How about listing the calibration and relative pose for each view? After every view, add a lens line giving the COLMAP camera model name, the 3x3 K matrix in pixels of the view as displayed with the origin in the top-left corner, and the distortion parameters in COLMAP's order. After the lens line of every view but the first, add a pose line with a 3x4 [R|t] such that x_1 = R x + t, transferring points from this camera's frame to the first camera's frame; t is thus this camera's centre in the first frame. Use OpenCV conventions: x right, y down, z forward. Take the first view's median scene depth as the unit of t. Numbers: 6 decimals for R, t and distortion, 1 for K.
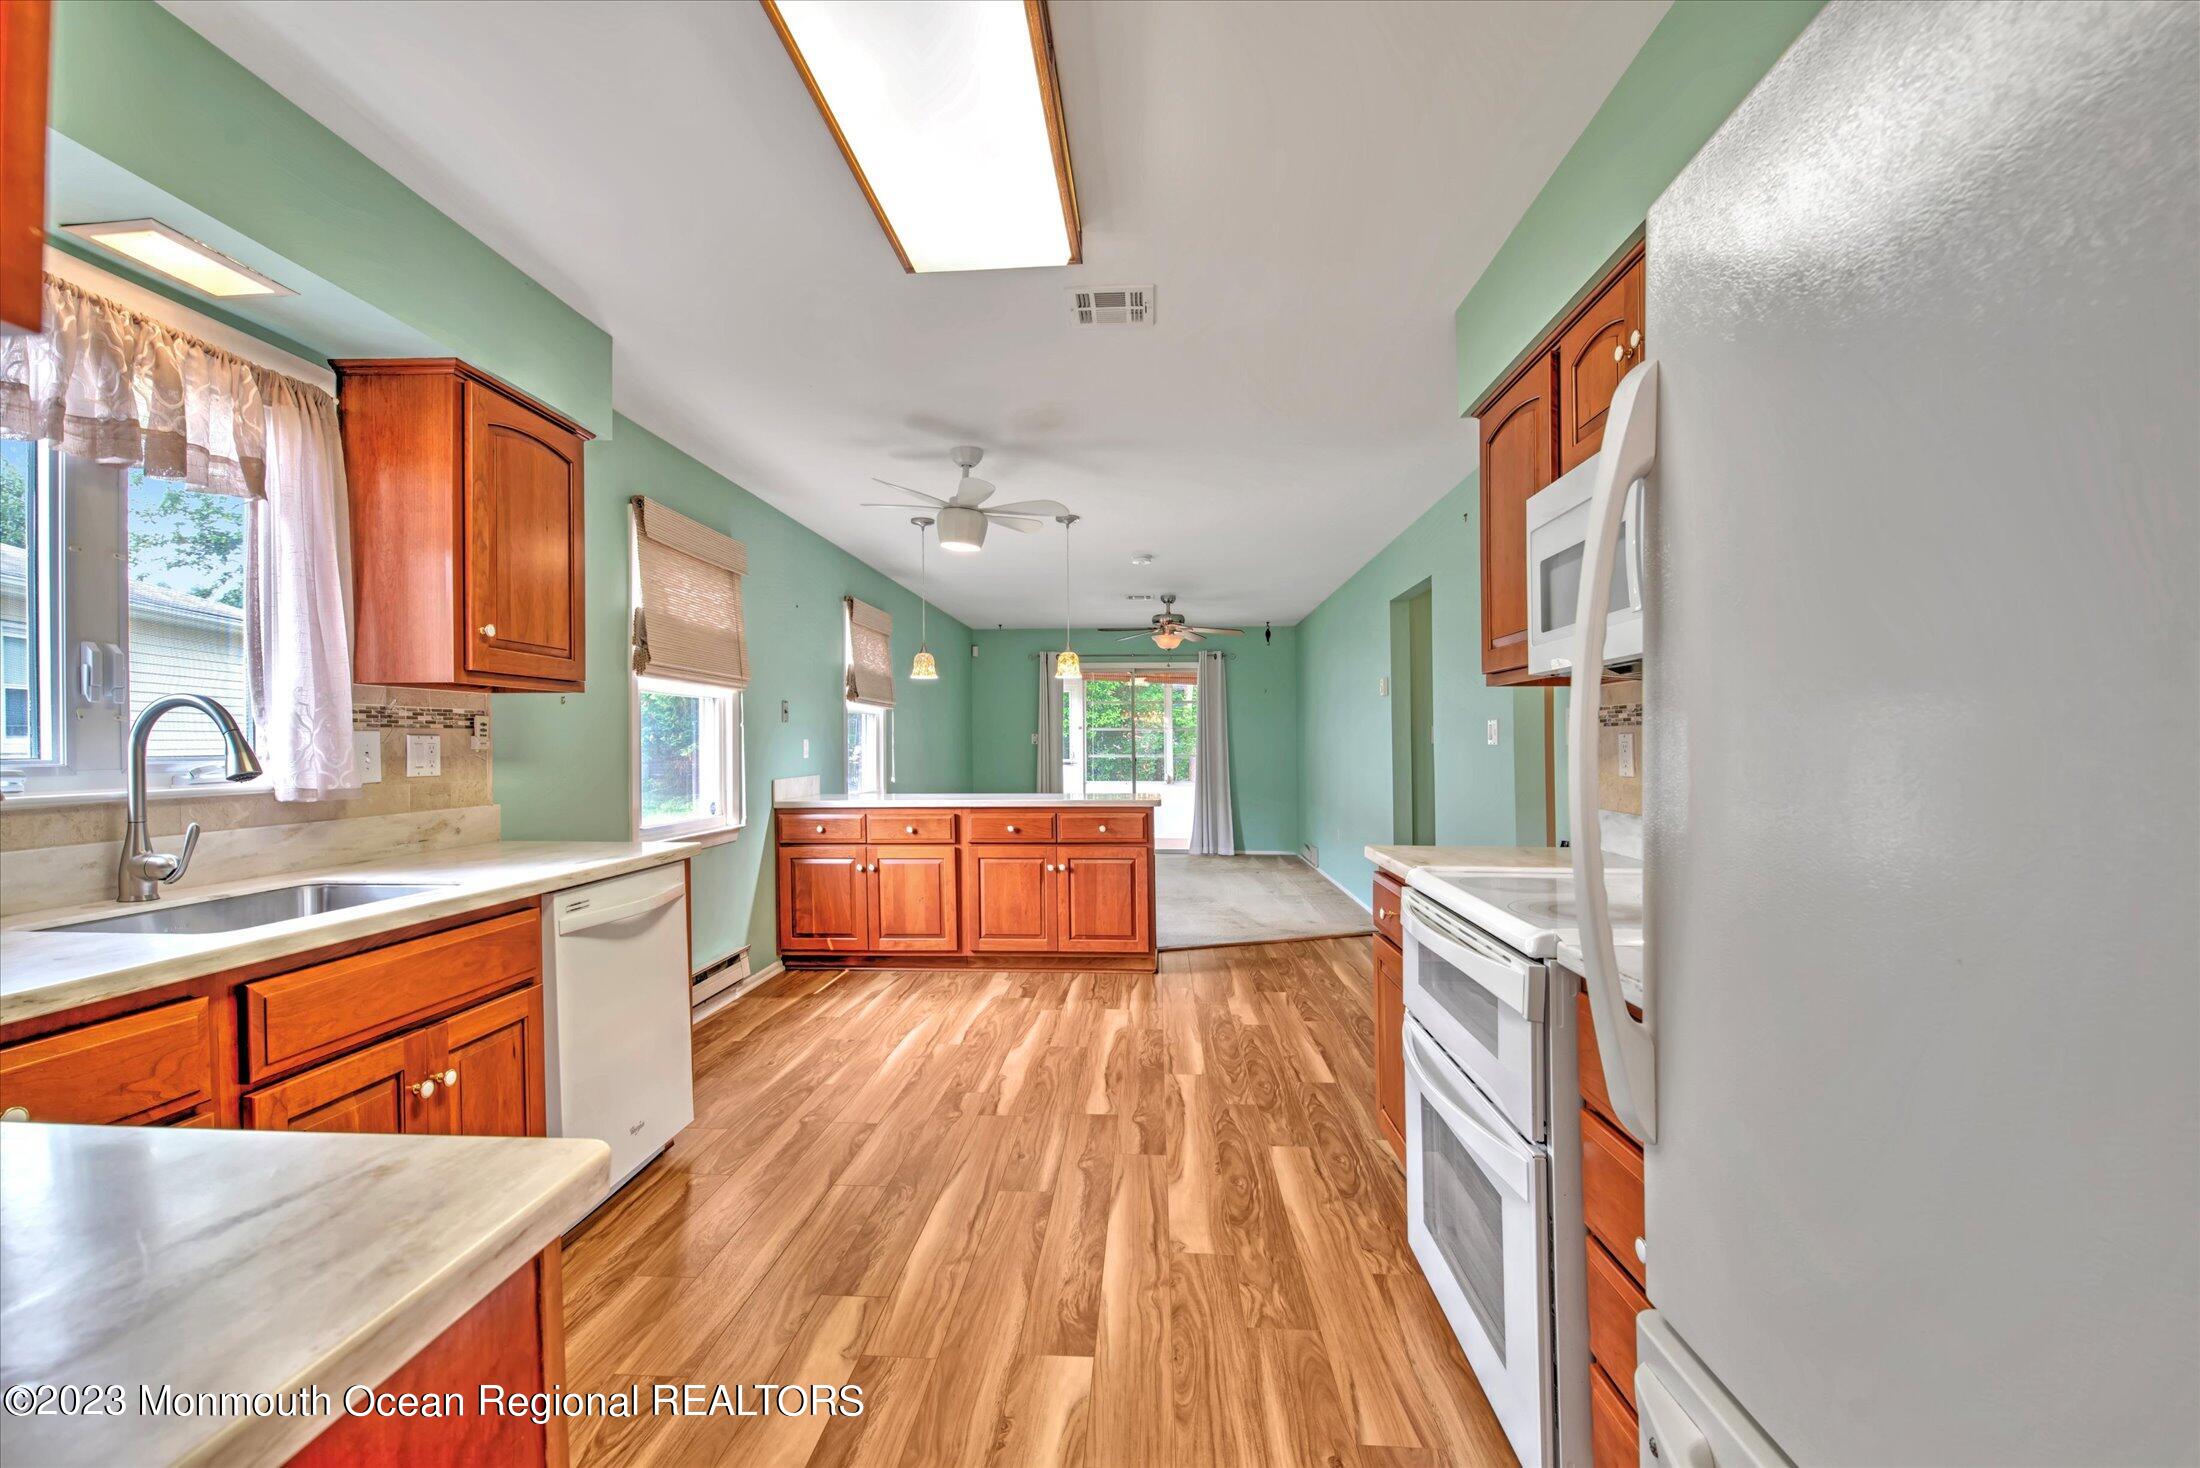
lens RADIAL K [[954.0, 0, 1099.6], [0, 954.0, 739.5], [0, 0, 1]] dist [-0.001168, -0.009468]
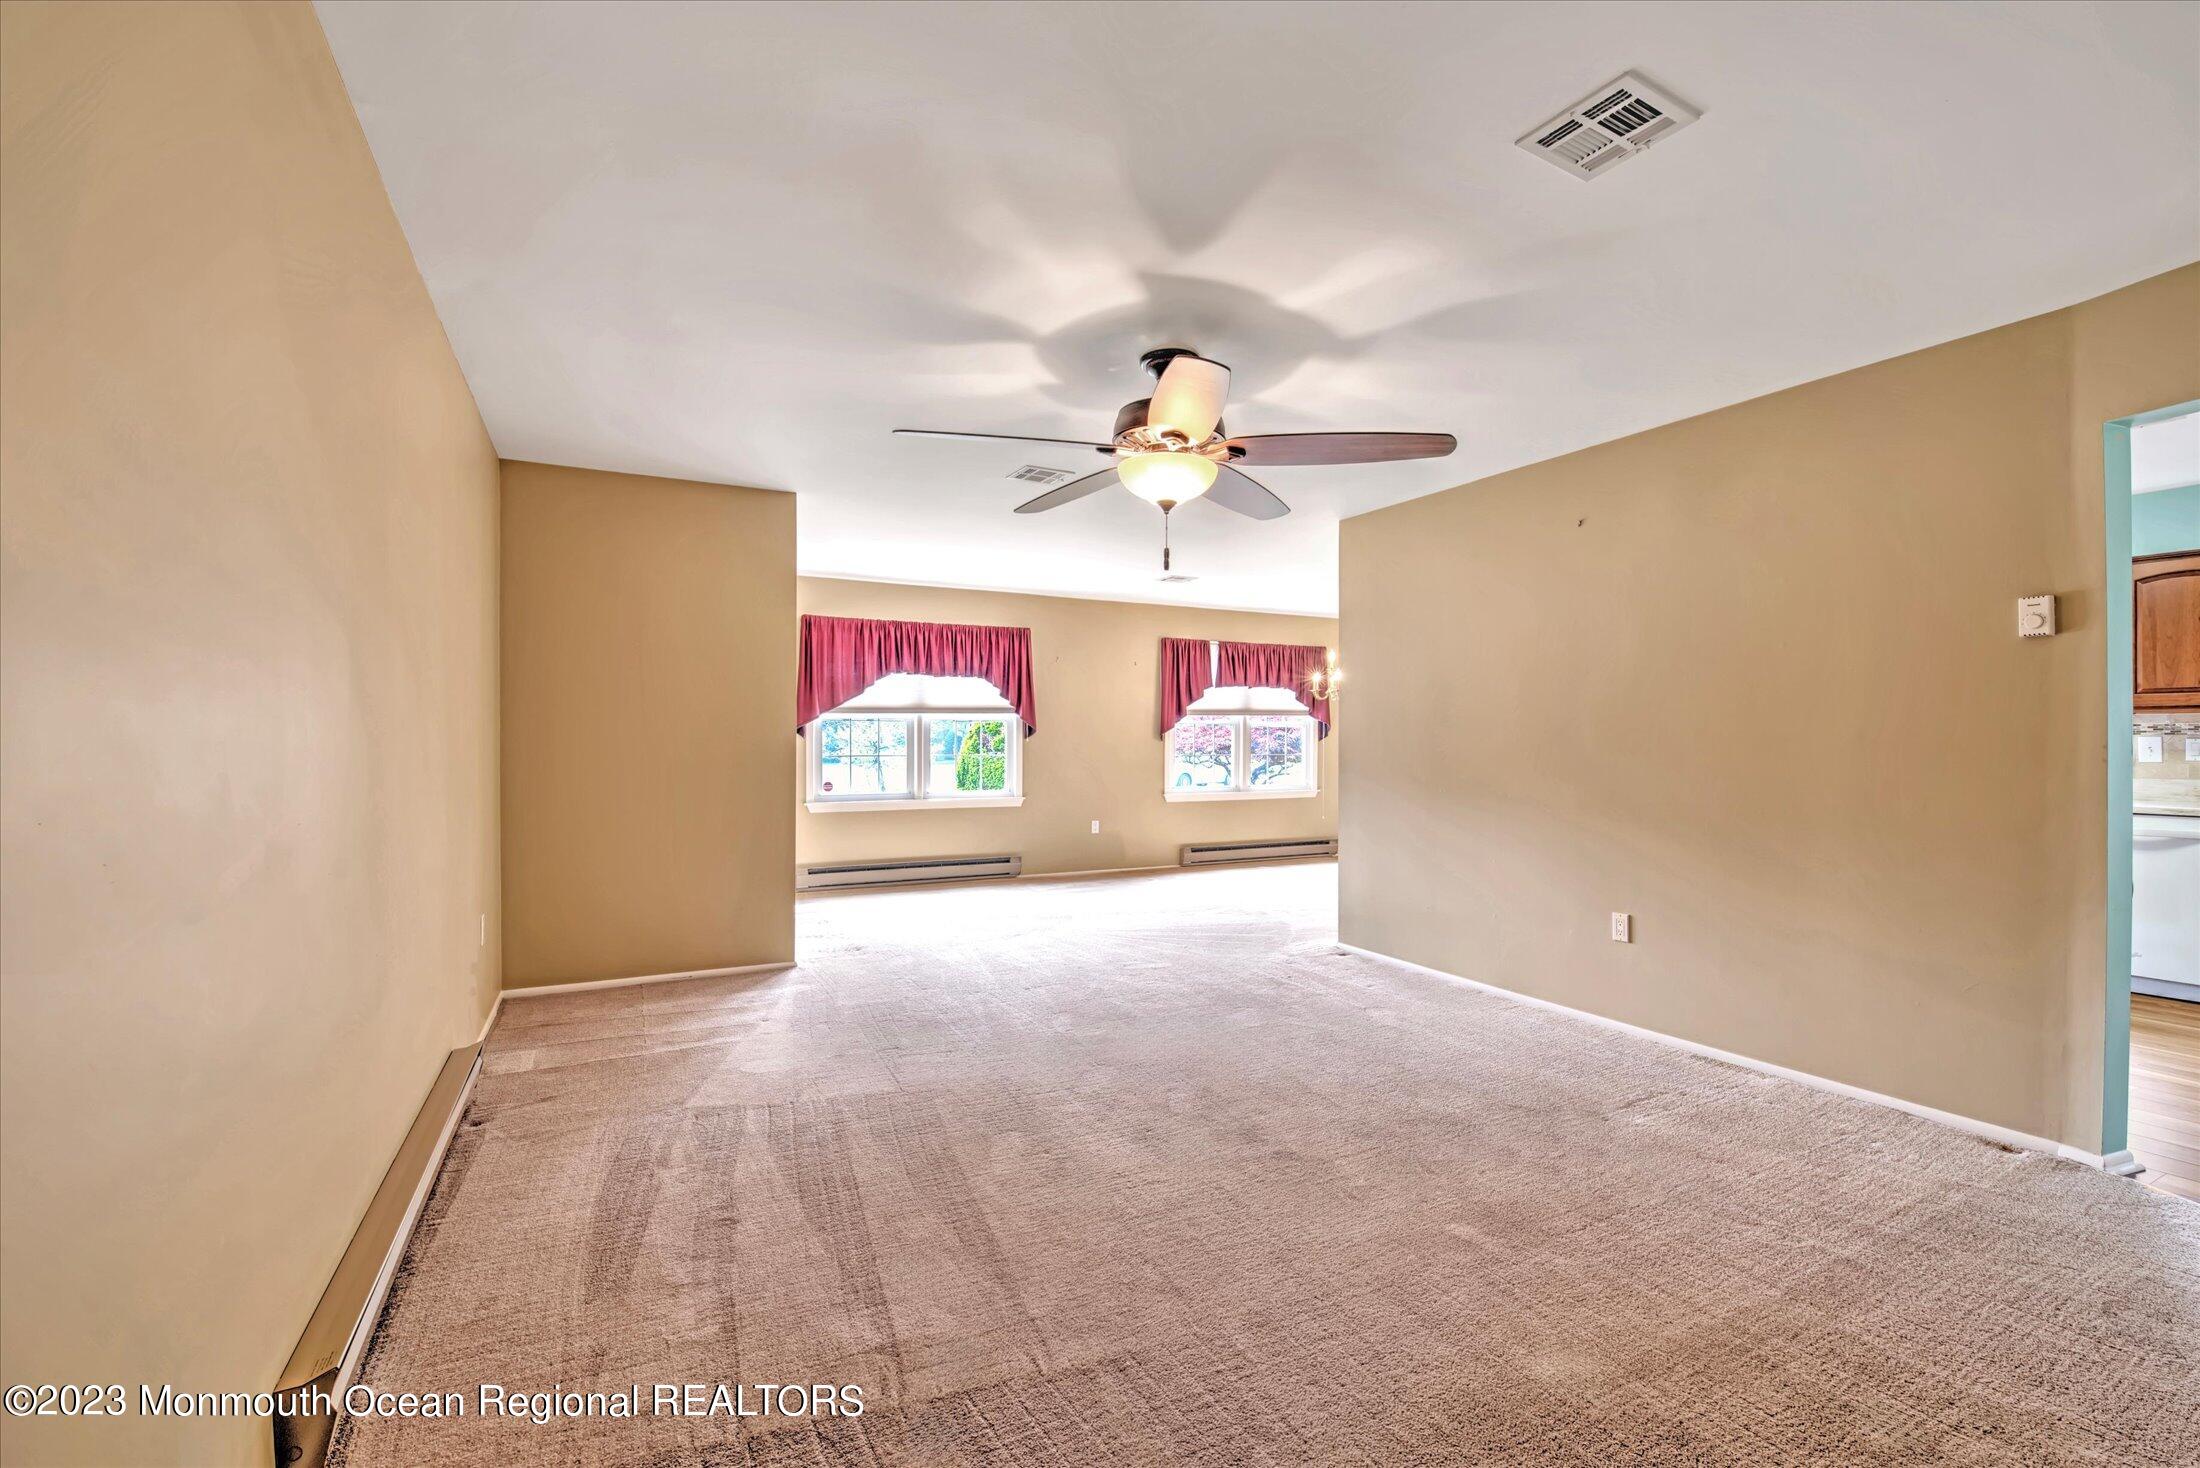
lens RADIAL K [[954.0, 0, 1108.5], [0, 954.0, 741.4], [0, 0, 1]] dist [-0.001168, -0.009468]
pose [[-0.857018, -0.002114, -0.515282, 1.484356], [0.001094, 0.999982, -0.005921, 0.007010], [0.515285, -0.005638, -0.857000, 1.064928]]
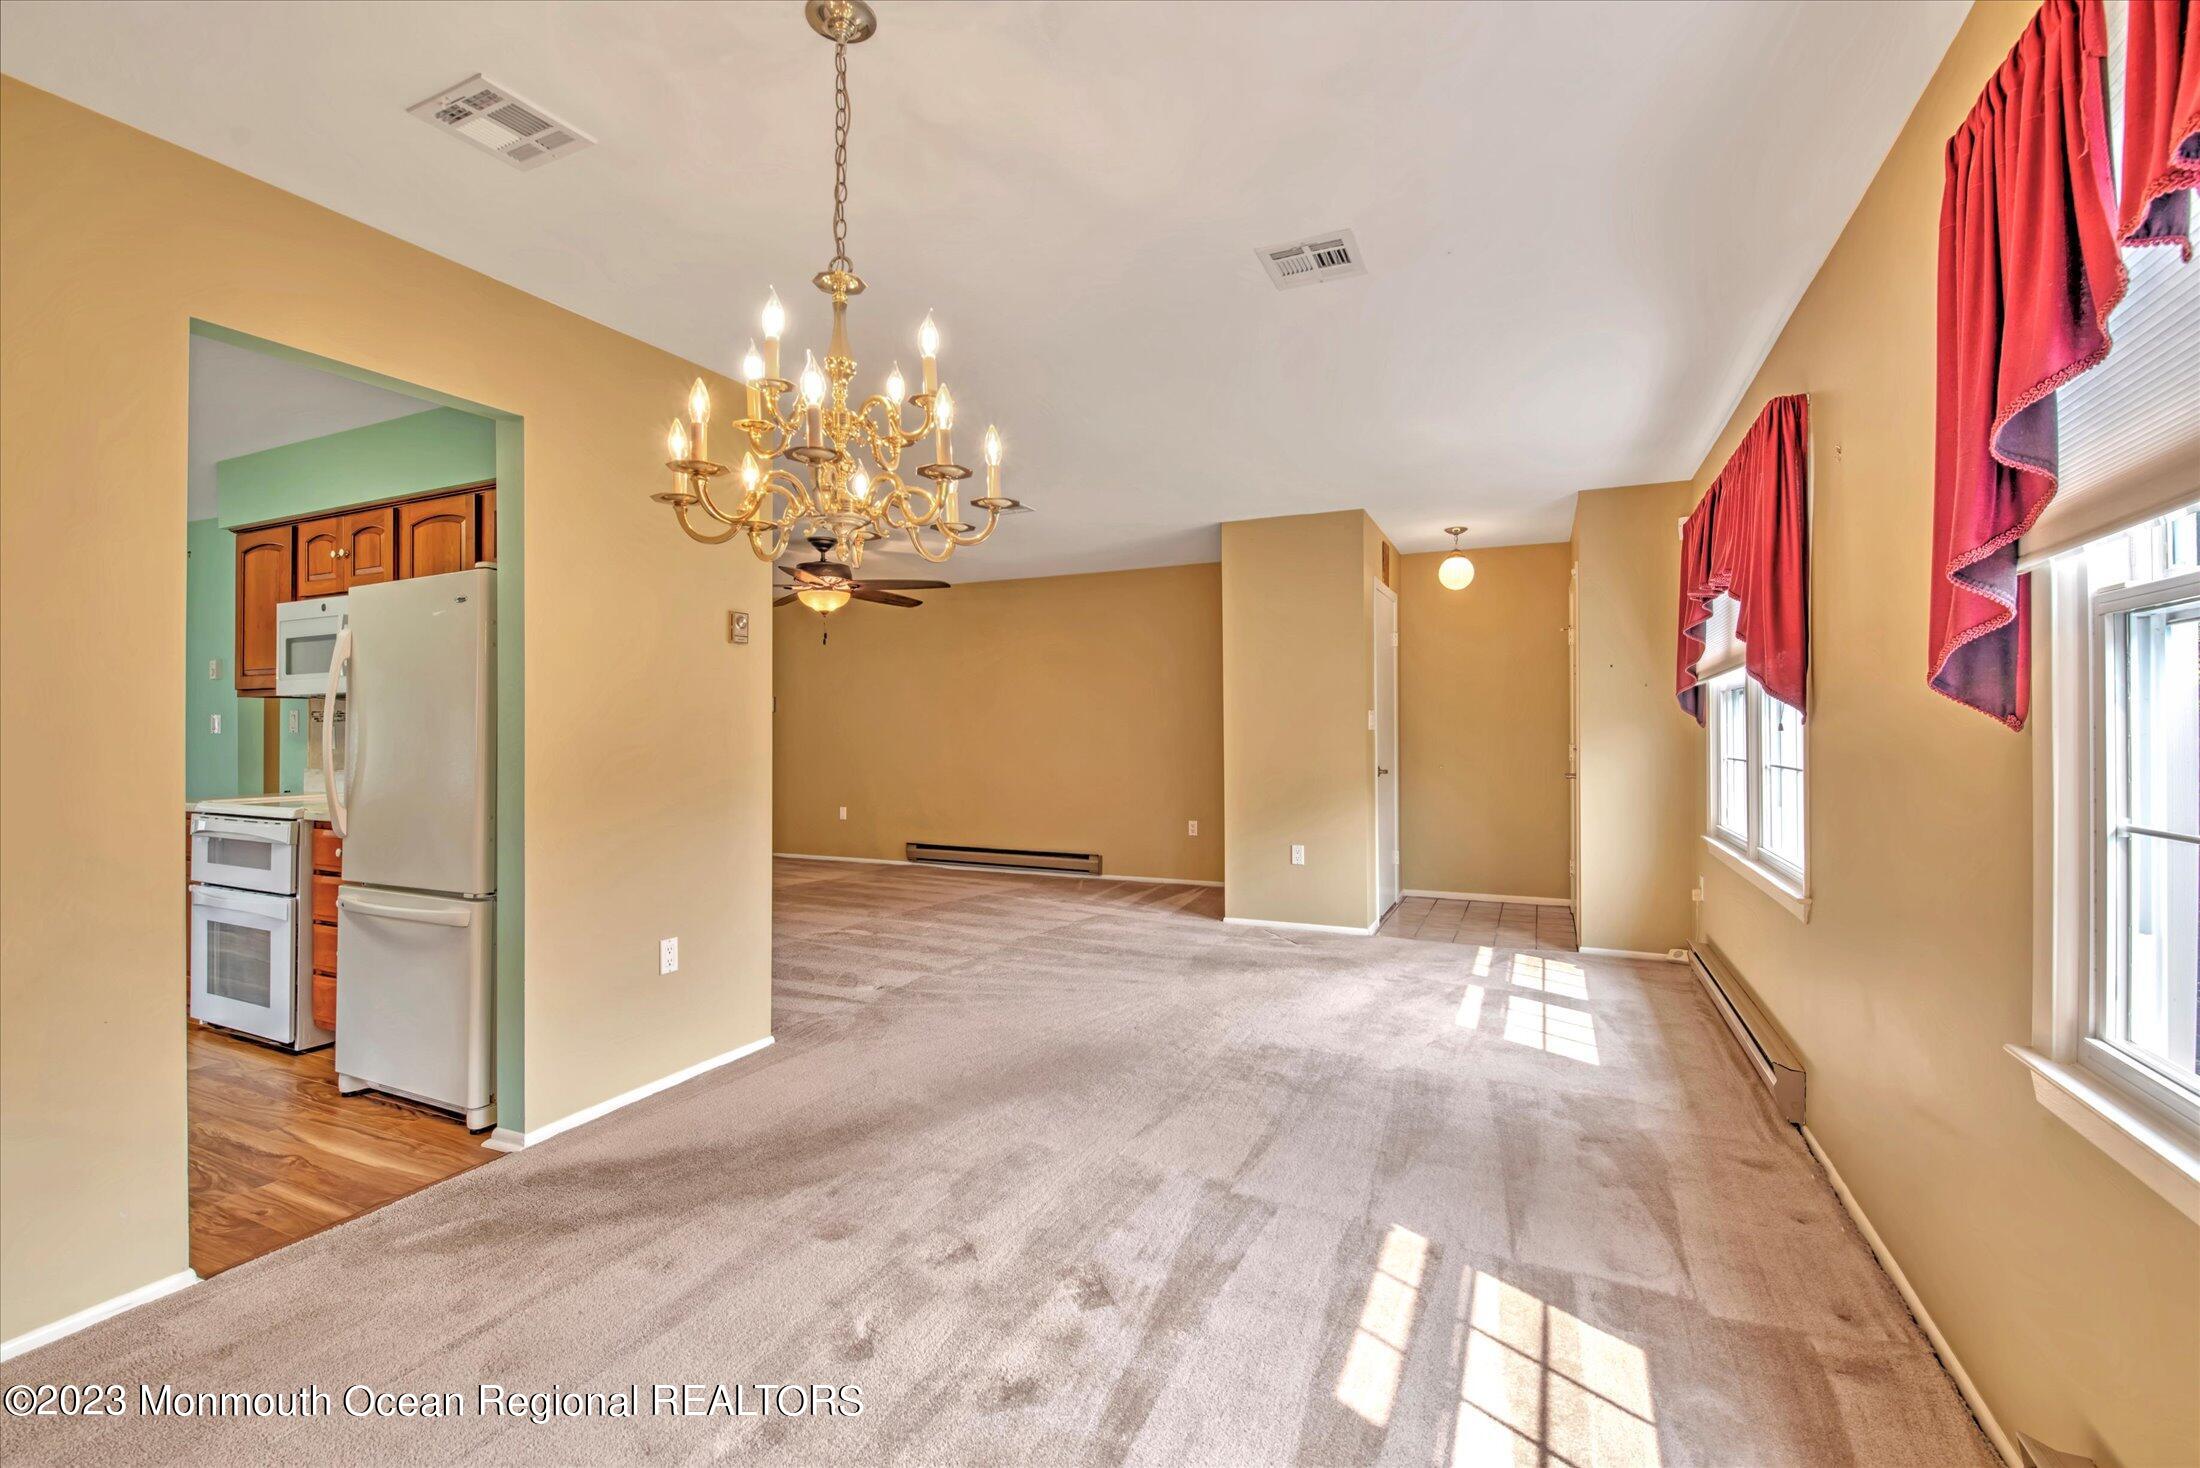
lens RADIAL K [[954.0, 0, 1108.4], [0, 954.0, 719.5], [0, 0, 1]] dist [-0.001168, -0.009468]
pose [[0.363623, 0.009987, 0.931493, -0.426661], [-0.003227, 0.999950, -0.009461, -0.008081], [-0.931541, 0.000434, 0.363637, -0.746122]]
